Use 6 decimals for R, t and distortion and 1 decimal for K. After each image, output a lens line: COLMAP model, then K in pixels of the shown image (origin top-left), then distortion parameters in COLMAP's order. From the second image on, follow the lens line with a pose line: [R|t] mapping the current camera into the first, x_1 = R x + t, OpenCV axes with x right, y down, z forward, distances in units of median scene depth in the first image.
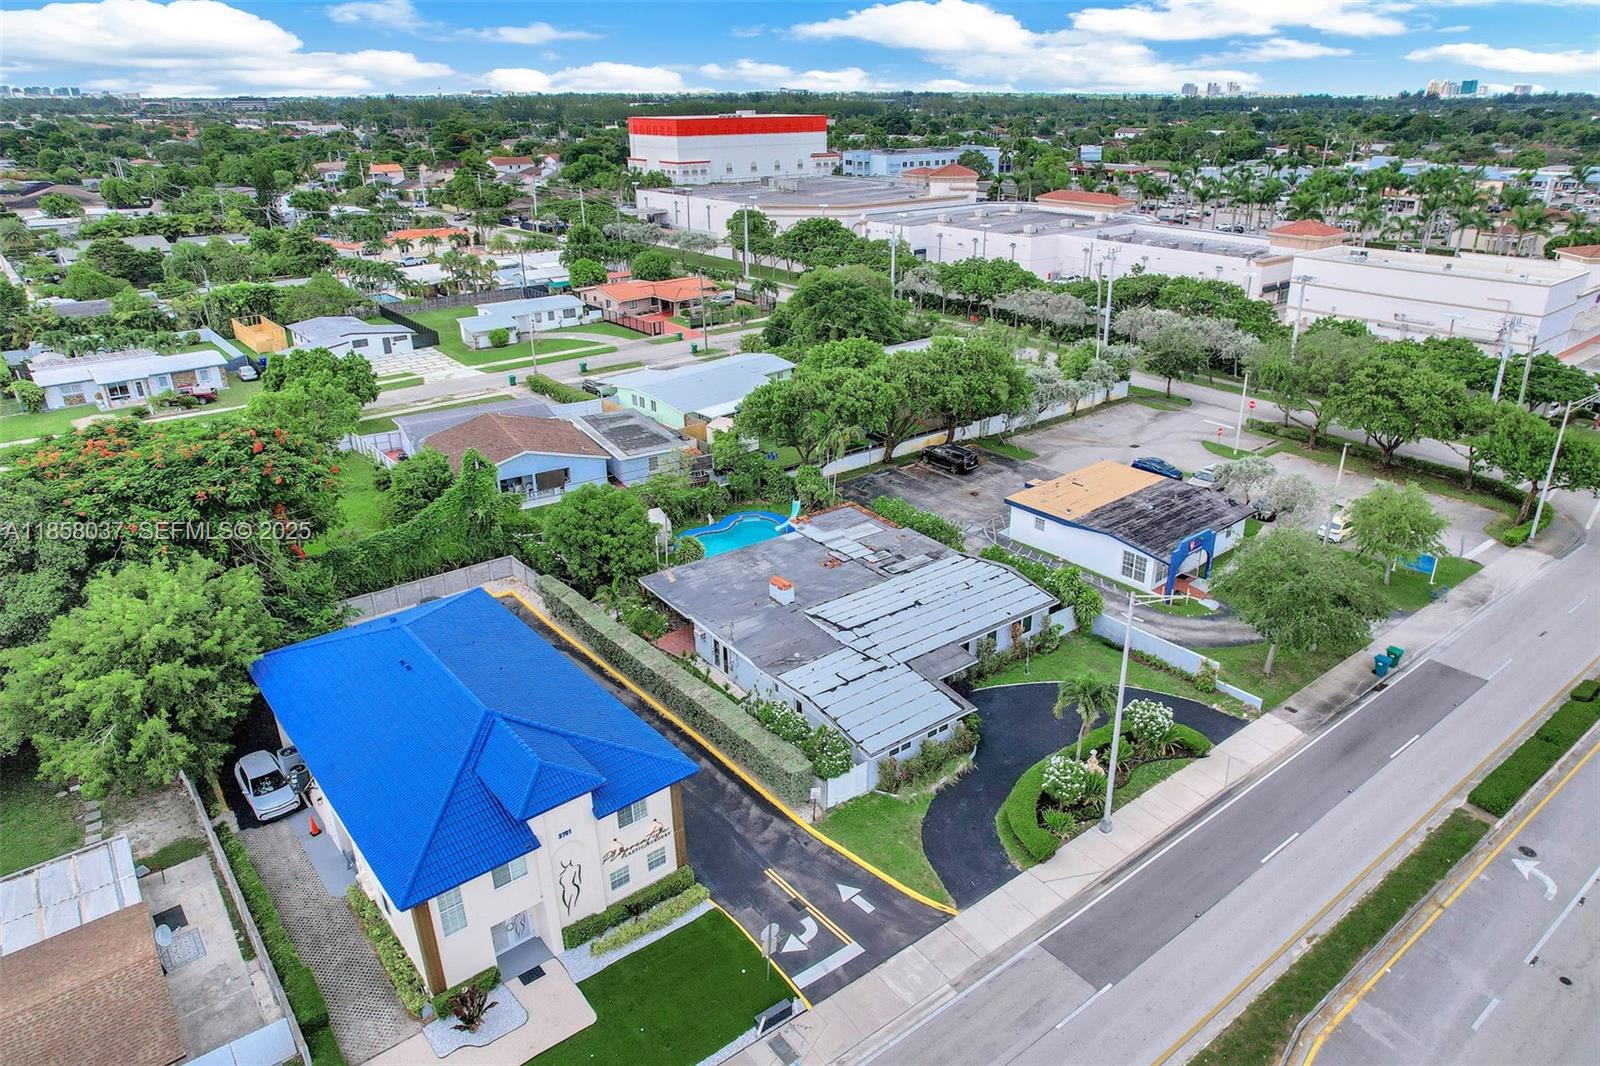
lens RADIAL K [[1016.2, 0, 800.0], [0, 1016.2, 533.0], [0, 0, 1]] dist [-0.069631, 0.058756]
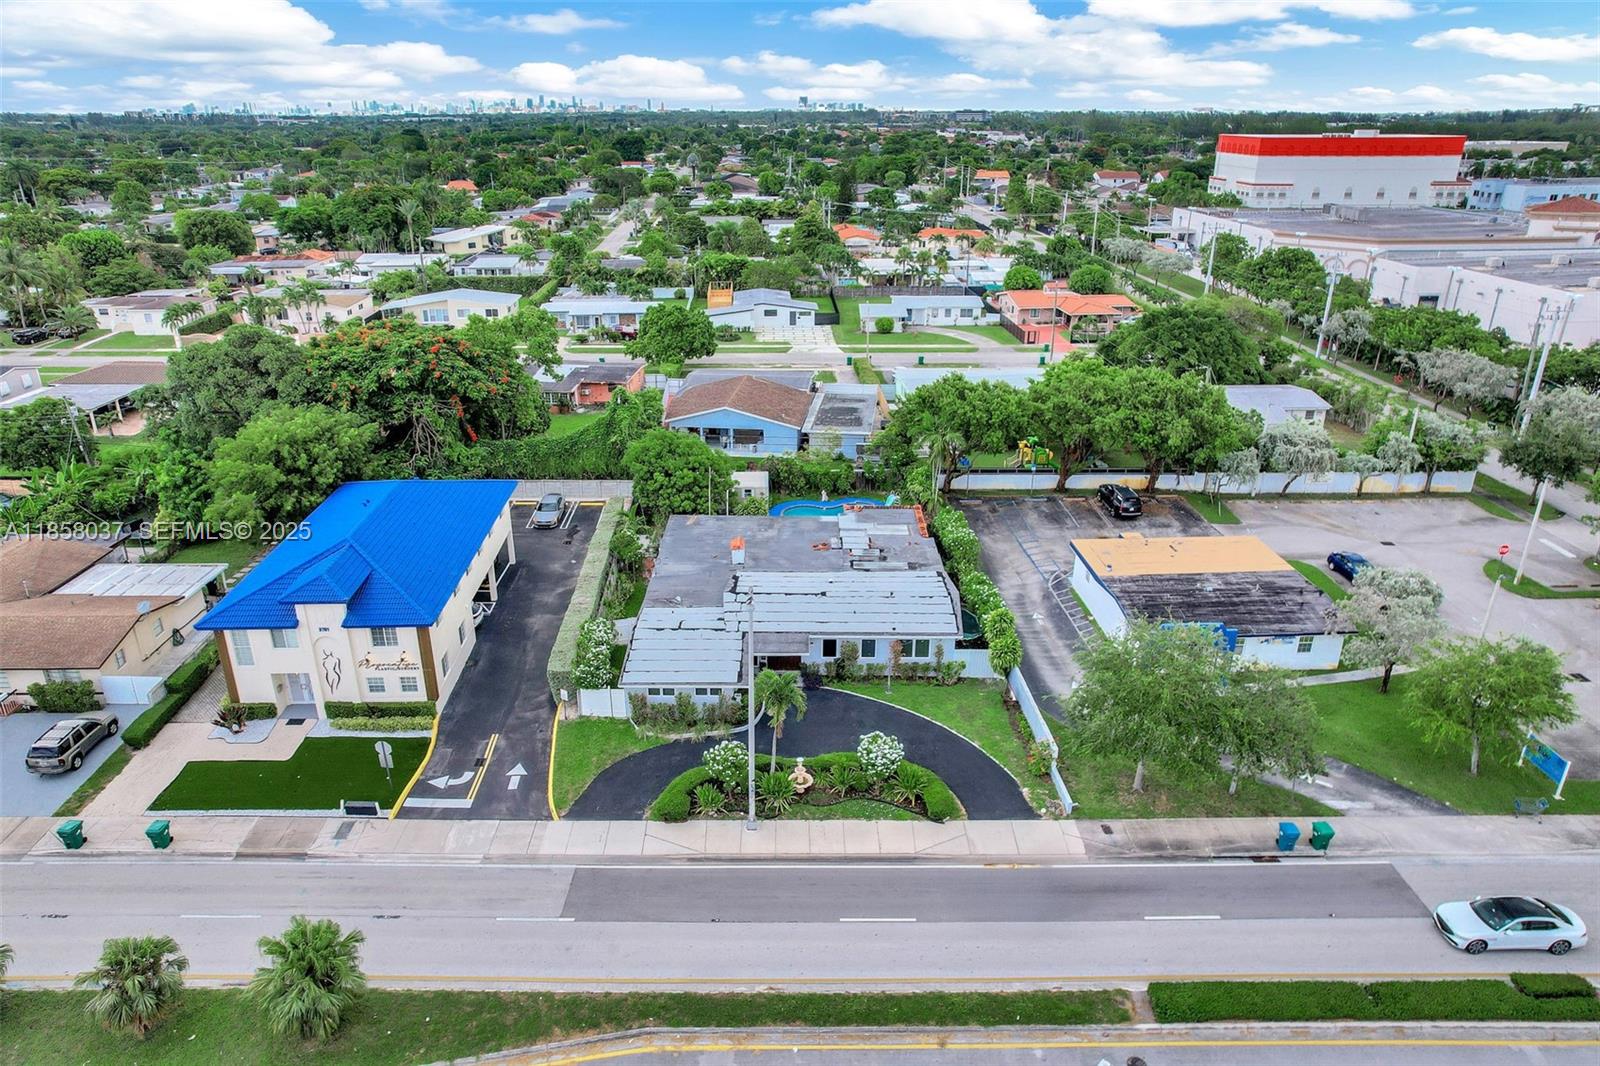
lens RADIAL K [[1004.7, 0, 797.4], [0, 1004.7, 541.7], [0, 0, 1]] dist [-0.062460, 0.047095]
pose [[0.795935, 0.243795, -0.554122, 0.441791], [-0.245660, 0.966646, 0.072428, -0.033083], [0.553298, 0.078477, 0.829279, 0.097410]]
